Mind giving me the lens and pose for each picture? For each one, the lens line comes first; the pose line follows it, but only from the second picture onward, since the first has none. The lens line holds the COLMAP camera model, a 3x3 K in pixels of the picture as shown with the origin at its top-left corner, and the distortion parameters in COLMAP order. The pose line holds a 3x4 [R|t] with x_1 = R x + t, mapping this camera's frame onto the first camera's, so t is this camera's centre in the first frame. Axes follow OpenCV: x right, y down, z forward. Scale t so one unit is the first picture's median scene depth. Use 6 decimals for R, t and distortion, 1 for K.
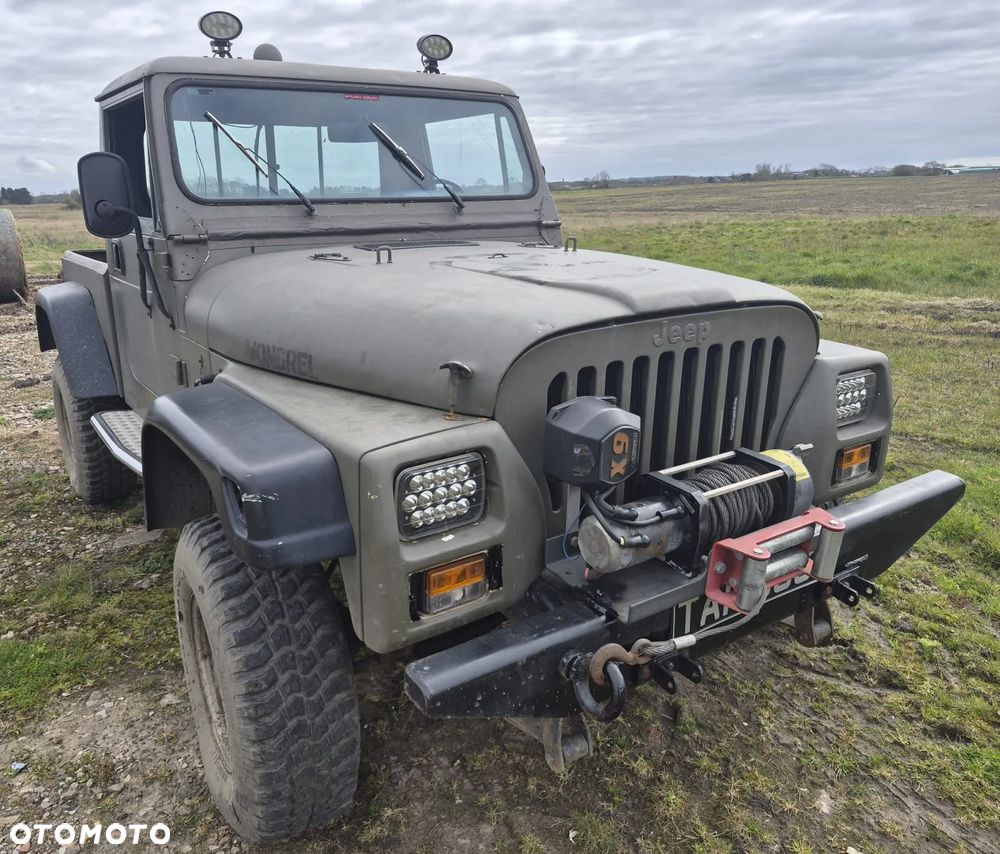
lens RADIAL K [[791.5, 0, 452.3], [0, 791.5, 422.2], [0, 0, 1]] dist [0.105129, -0.134285]
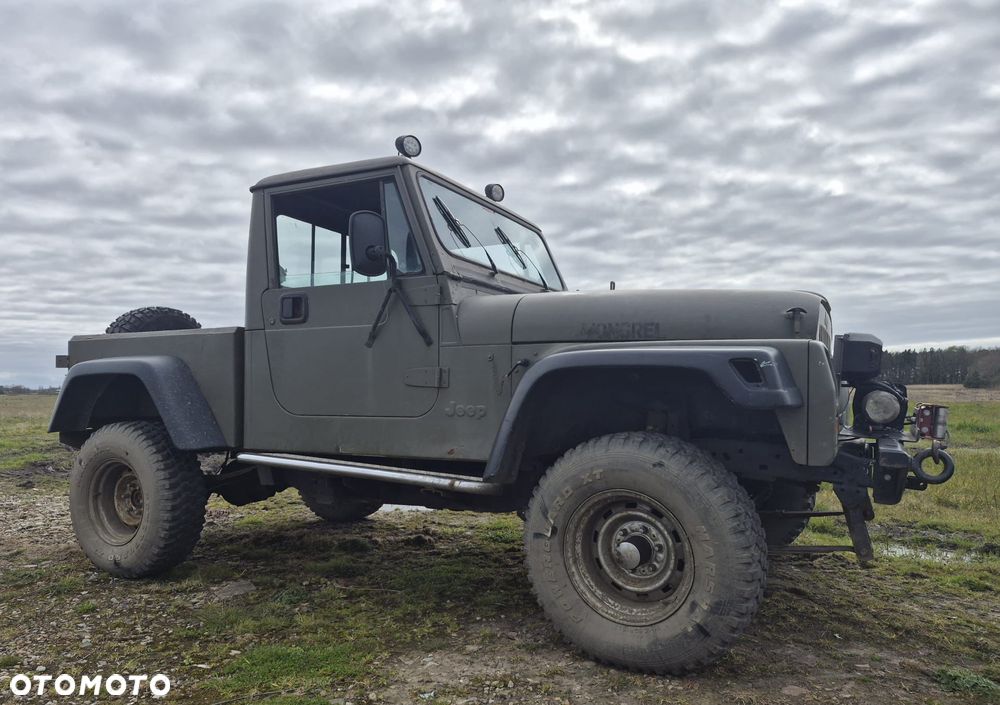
lens RADIAL K [[718.8, 0, 486.9], [0, 718.8, 387.2], [0, 0, 1]] dist [0.097183, -0.115765]
pose [[0.870888, 0.017778, 0.491159, -1.049889], [0.124421, 0.958817, -0.255320, 0.318155], [-0.475471, 0.283466, 0.832811, 0.035404]]
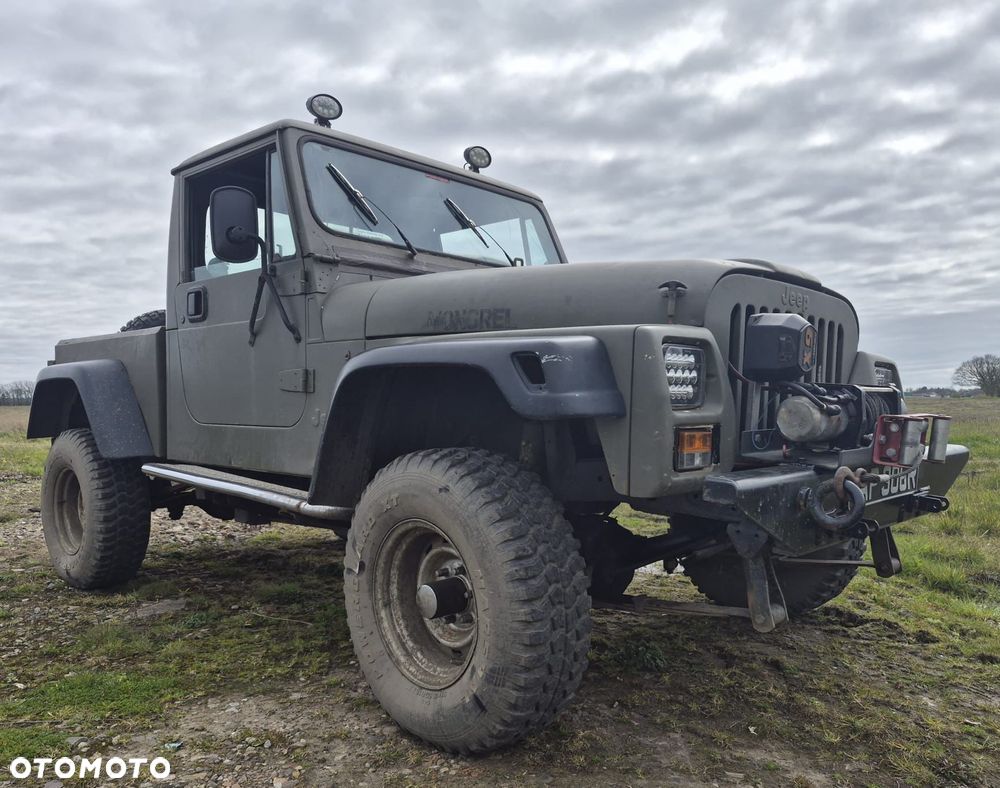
lens RADIAL K [[799.8, 0, 485.9], [0, 799.8, 438.8], [0, 0, 1]] dist [0.128782, -0.183632]
pose [[0.972976, 0.007672, 0.230778, -0.446510], [0.046889, 0.972060, -0.230003, 0.346288], [-0.226094, 0.234608, 0.945431, -0.068691]]
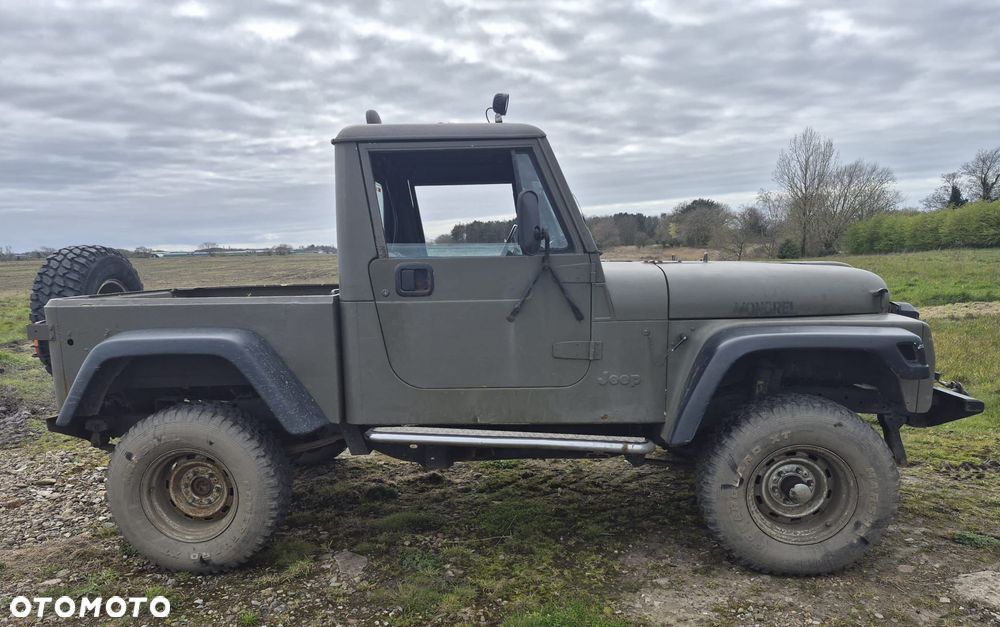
lens RADIAL K [[719.9, 0, 465.9], [0, 719.9, 378.2], [0, 0, 1]] dist [0.077925, -0.085055]
pose [[0.575492, -0.138133, 0.806057, -1.847406], [0.239020, 0.971005, -0.004251, -0.078224], [-0.782099, 0.195110, 0.591822, 0.573087]]
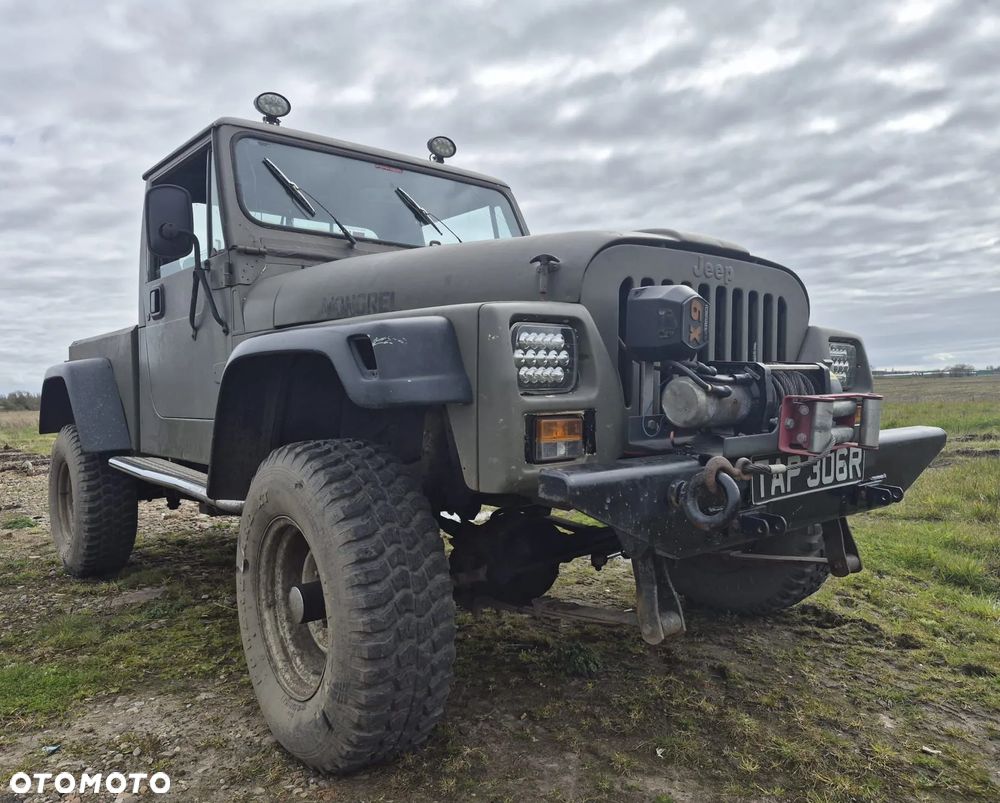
lens RADIAL K [[750.2, 0, 466.1], [0, 750.2, 405.6], [0, 0, 1]] dist [0.105355, -0.124915]
pose [[0.993635, -0.004375, 0.112566, -0.180808], [0.033847, 0.964670, -0.261278, 0.322816], [-0.107446, 0.263425, 0.958677, 0.014916]]
